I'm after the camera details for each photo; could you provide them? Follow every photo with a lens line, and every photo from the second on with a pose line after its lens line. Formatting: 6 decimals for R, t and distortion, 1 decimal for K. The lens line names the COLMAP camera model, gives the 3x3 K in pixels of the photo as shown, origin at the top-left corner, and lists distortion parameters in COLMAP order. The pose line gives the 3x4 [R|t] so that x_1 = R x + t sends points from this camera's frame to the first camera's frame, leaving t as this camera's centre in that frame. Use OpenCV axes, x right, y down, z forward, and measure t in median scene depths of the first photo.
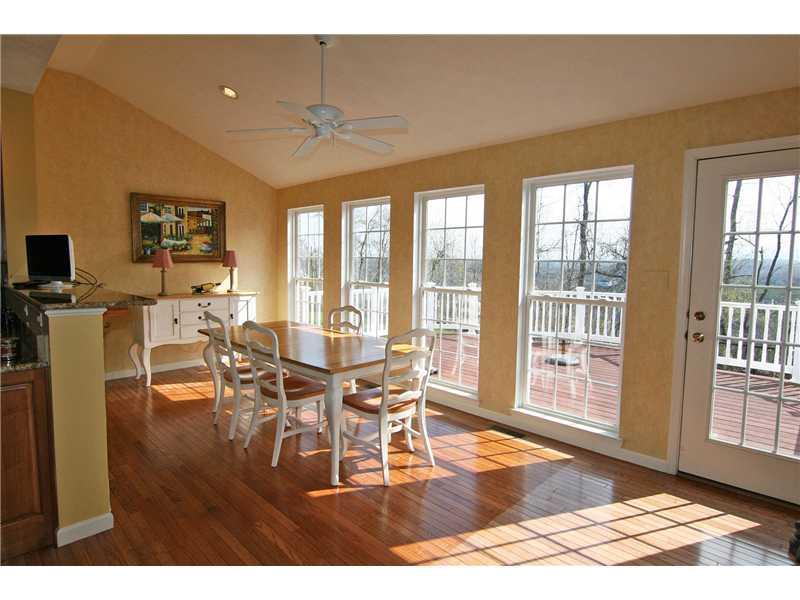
lens RADIAL K [[446.8, 0, 385.8], [0, 446.8, 296.2], [0, 0, 1]] dist [-0.005702, -0.002474]
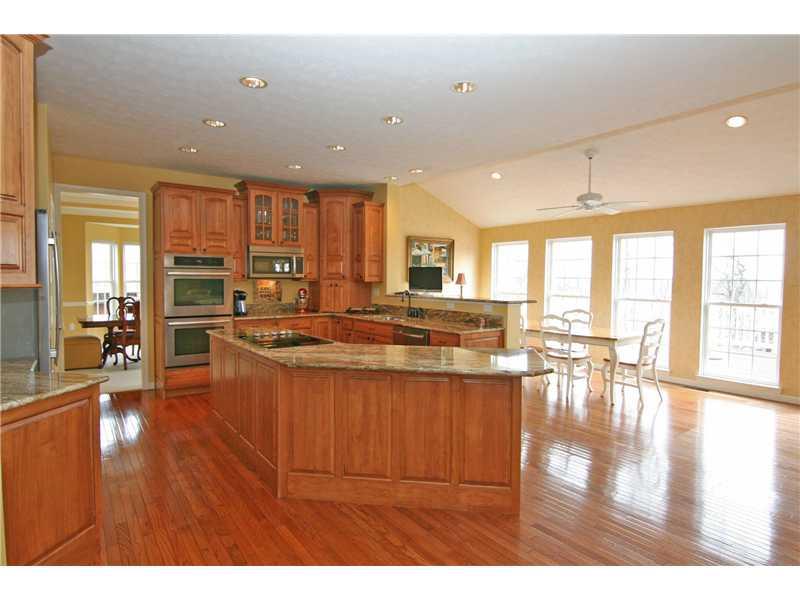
lens RADIAL K [[446.8, 0, 385.8], [0, 446.8, 296.2], [0, 0, 1]] dist [-0.005702, -0.002474]
pose [[0.989506, 0.000695, -0.144493, -0.405310], [-0.006541, 0.999179, -0.039987, 0.034030], [0.144347, 0.040512, 0.988698, -0.498862]]
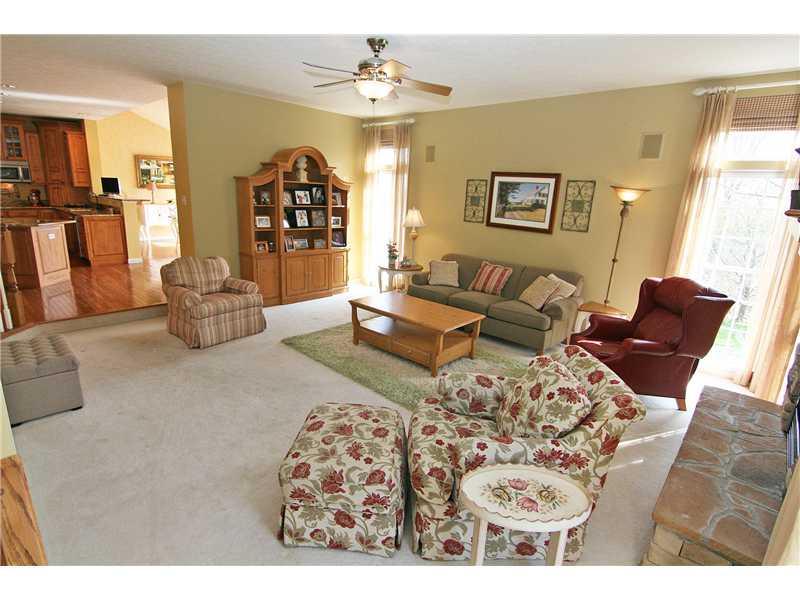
lens RADIAL K [[414.9, 0, 402.5], [0, 414.9, 294.4], [0, 0, 1]] dist [0.000738, -0.015112]
pose [[0.997210, 0.017005, 0.072688, 0.572109], [-0.028744, 0.986100, 0.163648, 0.069007], [-0.068895, -0.165280, 0.983837, -1.138977]]
